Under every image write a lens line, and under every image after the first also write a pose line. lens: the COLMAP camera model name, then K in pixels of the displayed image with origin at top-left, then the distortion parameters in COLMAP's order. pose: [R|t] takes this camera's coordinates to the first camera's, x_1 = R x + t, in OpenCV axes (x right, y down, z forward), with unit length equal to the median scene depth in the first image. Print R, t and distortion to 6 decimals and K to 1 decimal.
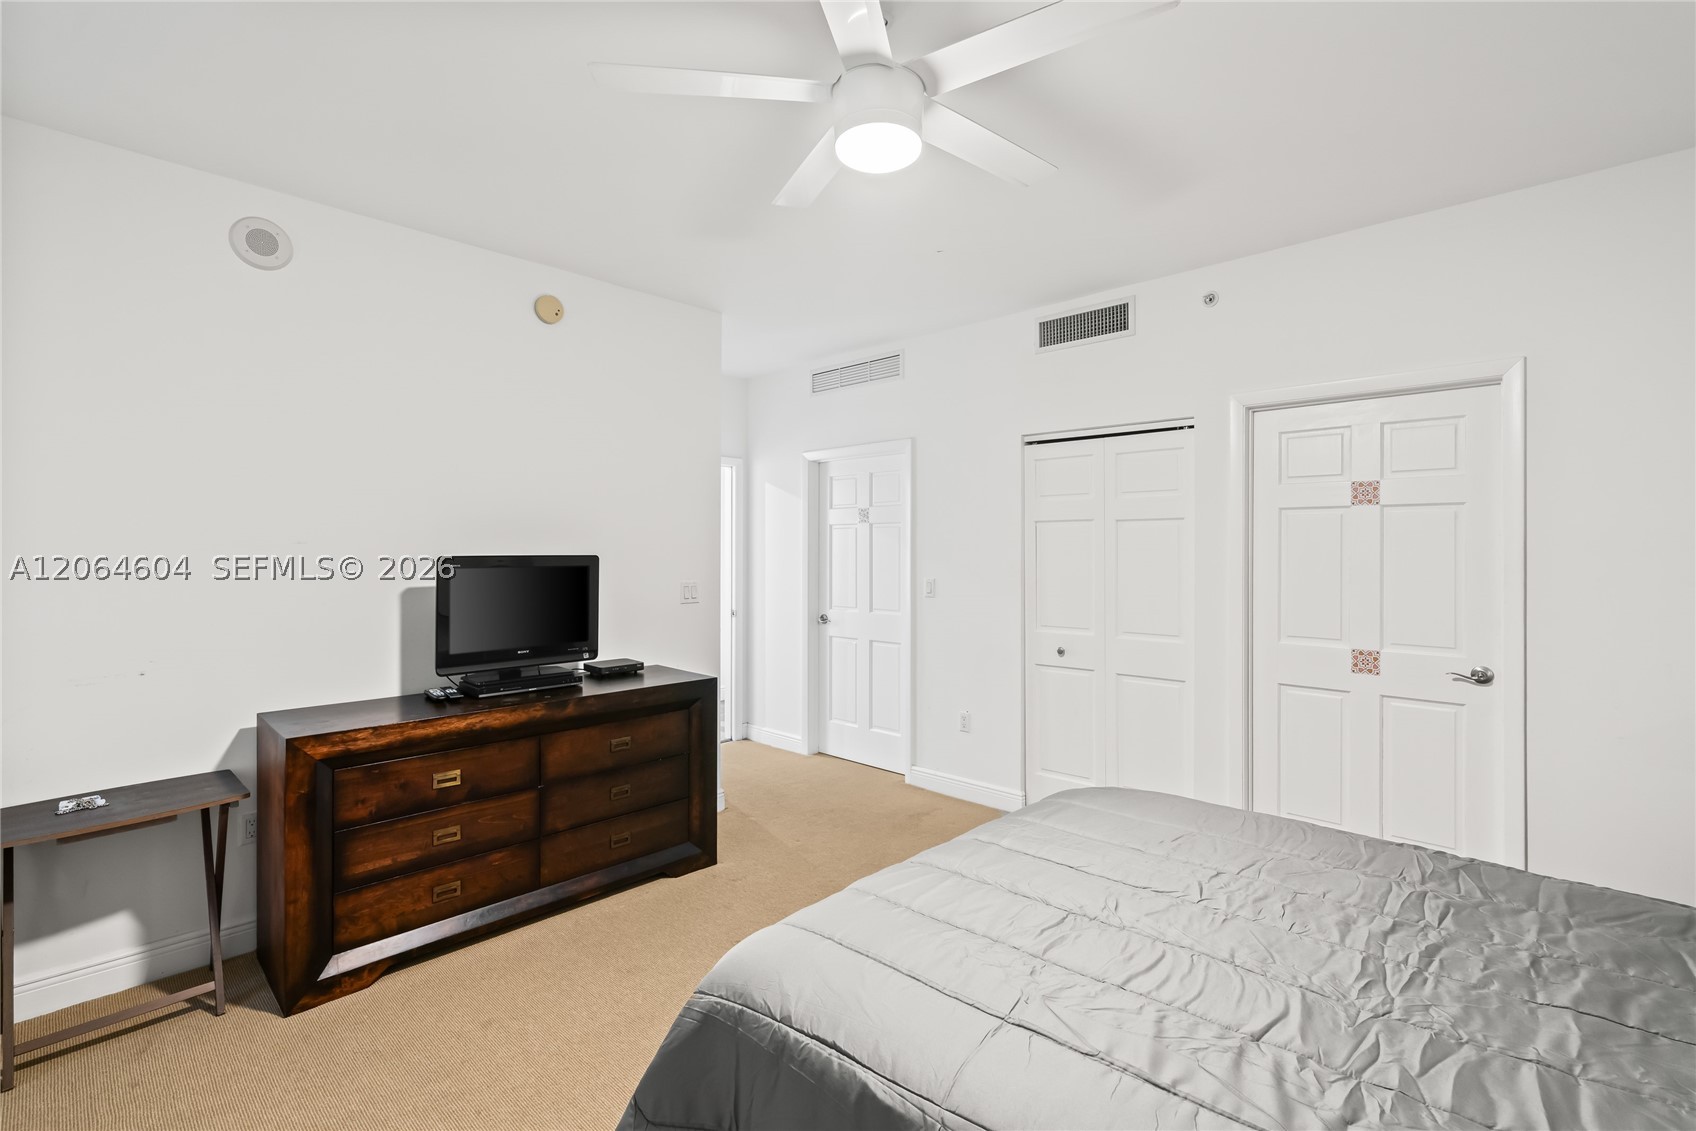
lens RADIAL K [[767.9, 0, 843.6], [0, 767.9, 559.5], [0, 0, 1]] dist [-0.003416, 0.000363]
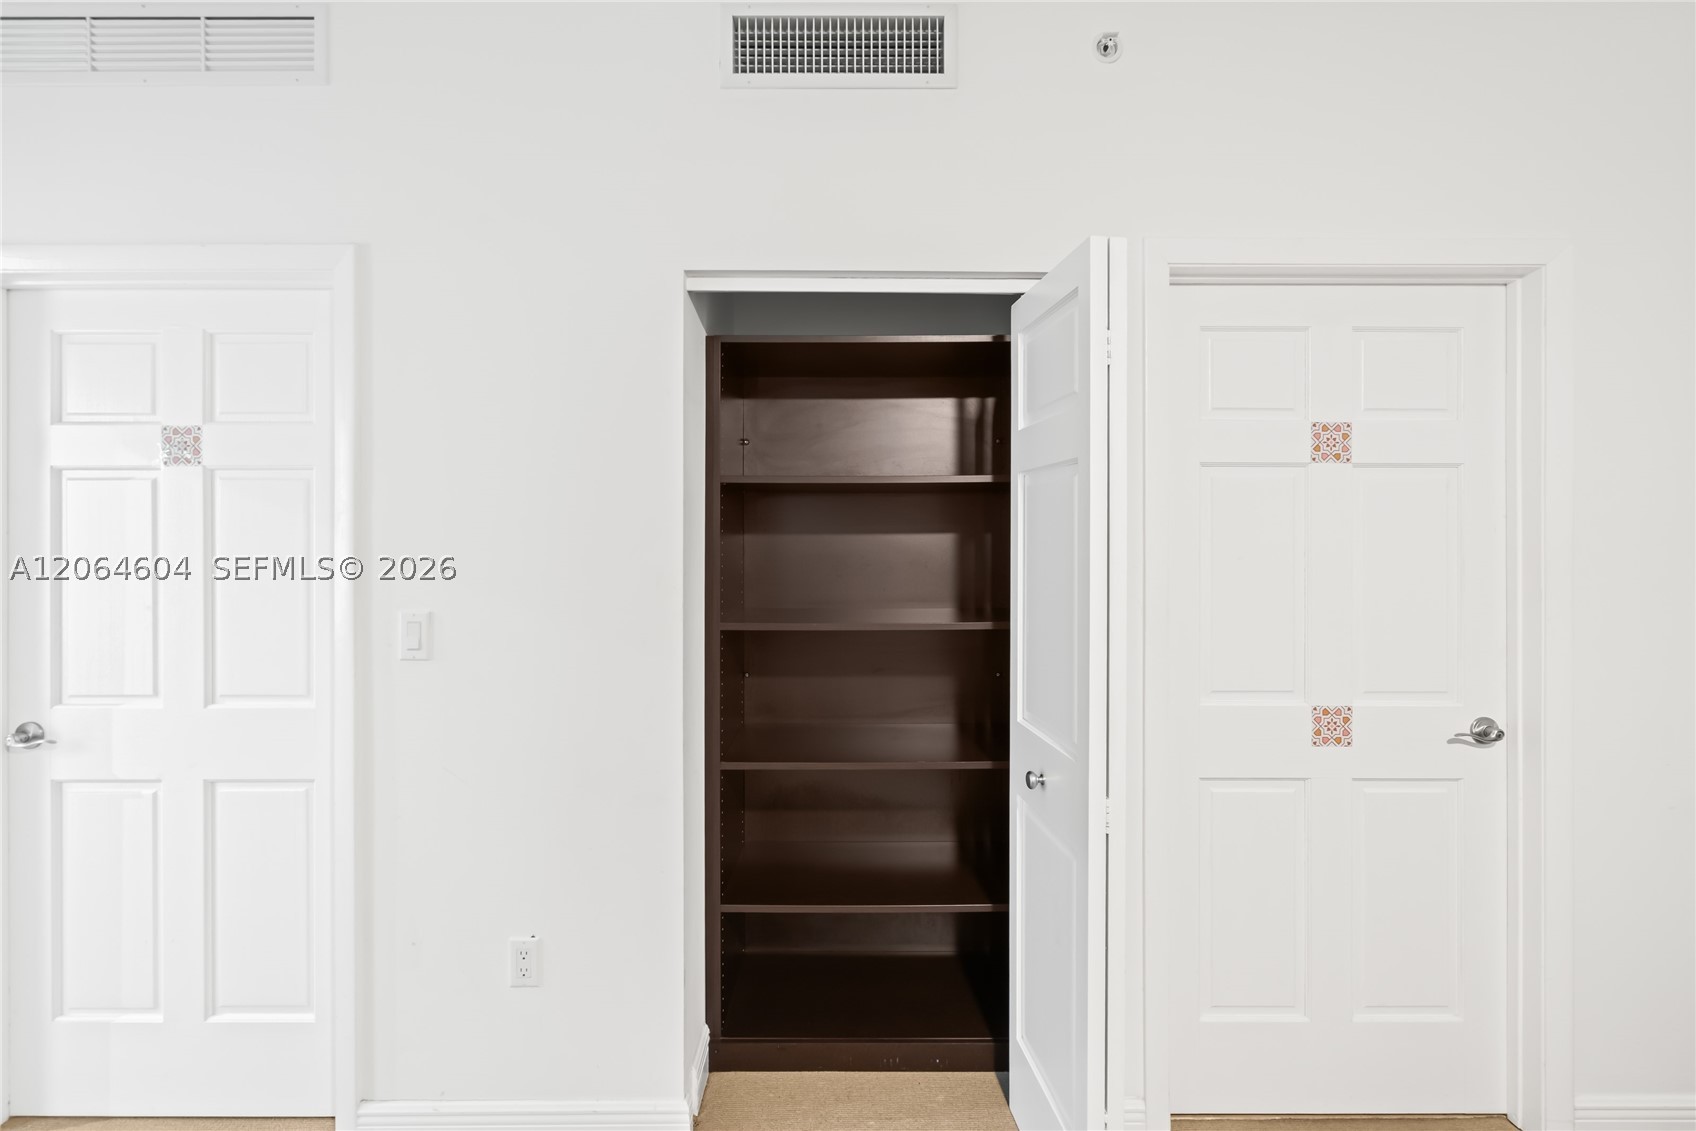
lens RADIAL K [[767.9, 0, 843.6], [0, 767.9, 559.5], [0, 0, 1]] dist [-0.003416, 0.000363]
pose [[0.714652, -0.003064, 0.699473, -0.006762], [0.009451, 0.999941, -0.005276, 0.003644], [-0.699416, 0.010382, 0.714639, 0.820230]]
